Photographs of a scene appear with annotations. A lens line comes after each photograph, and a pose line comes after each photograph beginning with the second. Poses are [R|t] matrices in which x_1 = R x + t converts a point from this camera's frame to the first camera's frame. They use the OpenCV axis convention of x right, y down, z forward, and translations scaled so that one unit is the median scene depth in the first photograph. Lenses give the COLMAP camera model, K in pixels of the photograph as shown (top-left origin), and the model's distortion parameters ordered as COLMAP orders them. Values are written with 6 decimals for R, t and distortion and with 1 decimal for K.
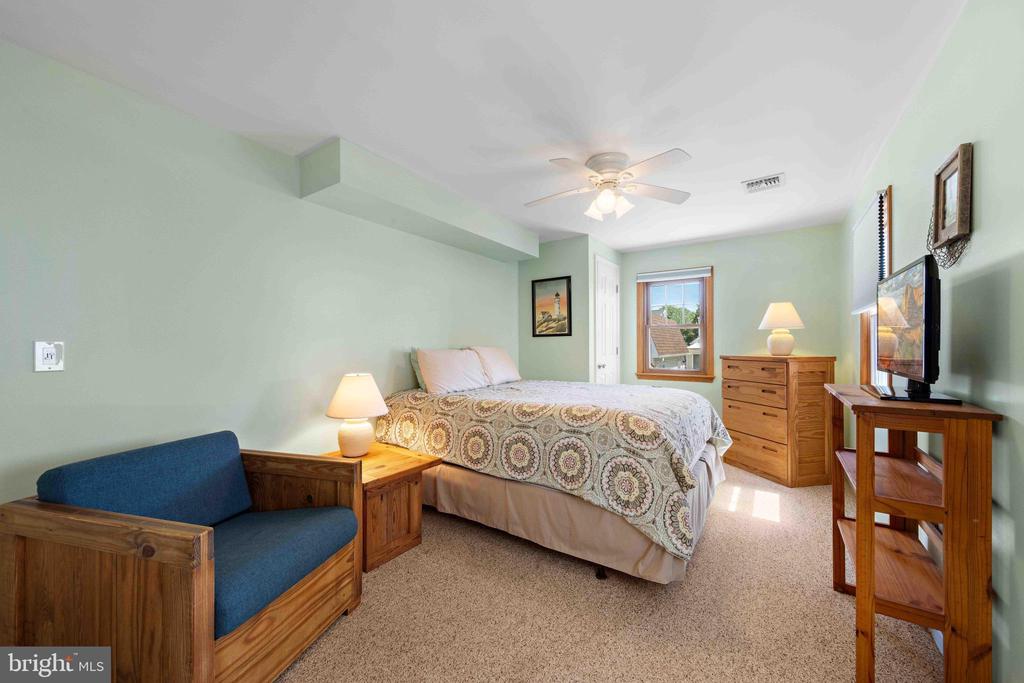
lens RADIAL K [[387.5, 0, 512.4], [0, 387.5, 345.4], [0, 0, 1]] dist [0.002702, 0.000101]
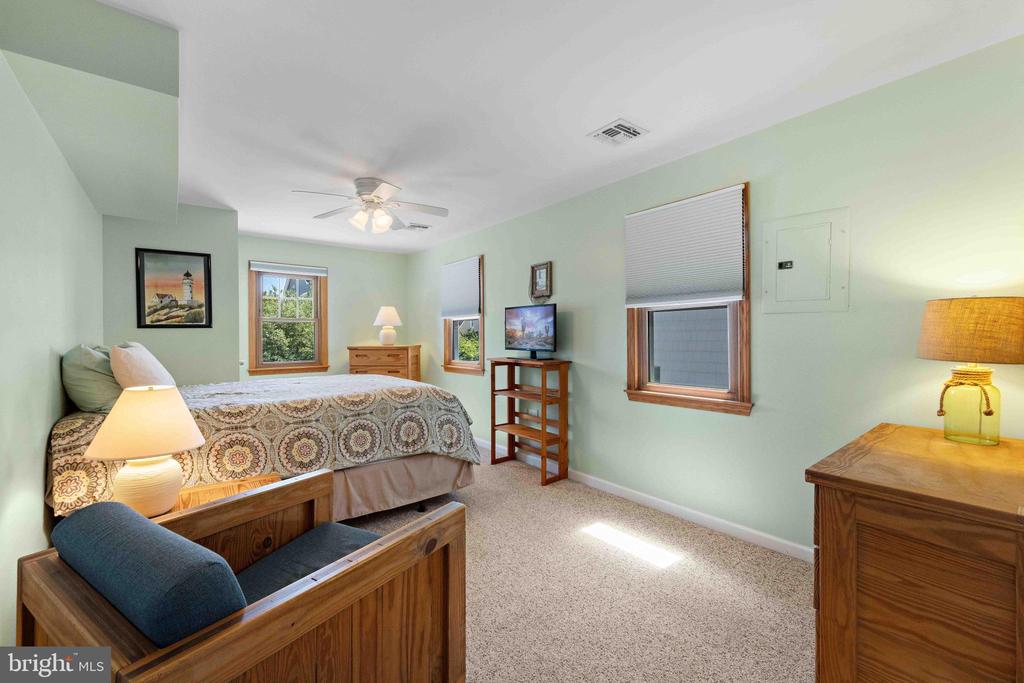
lens RADIAL K [[433.3, 0, 512.0], [0, 433.3, 340.1], [0, 0, 1]] dist [0.002217, -0.000162]
pose [[0.284698, -0.011213, 0.958552, -0.676342], [0.004649, 0.999936, 0.010316, -0.006527], [-0.958606, 0.001520, 0.284732, 0.163525]]
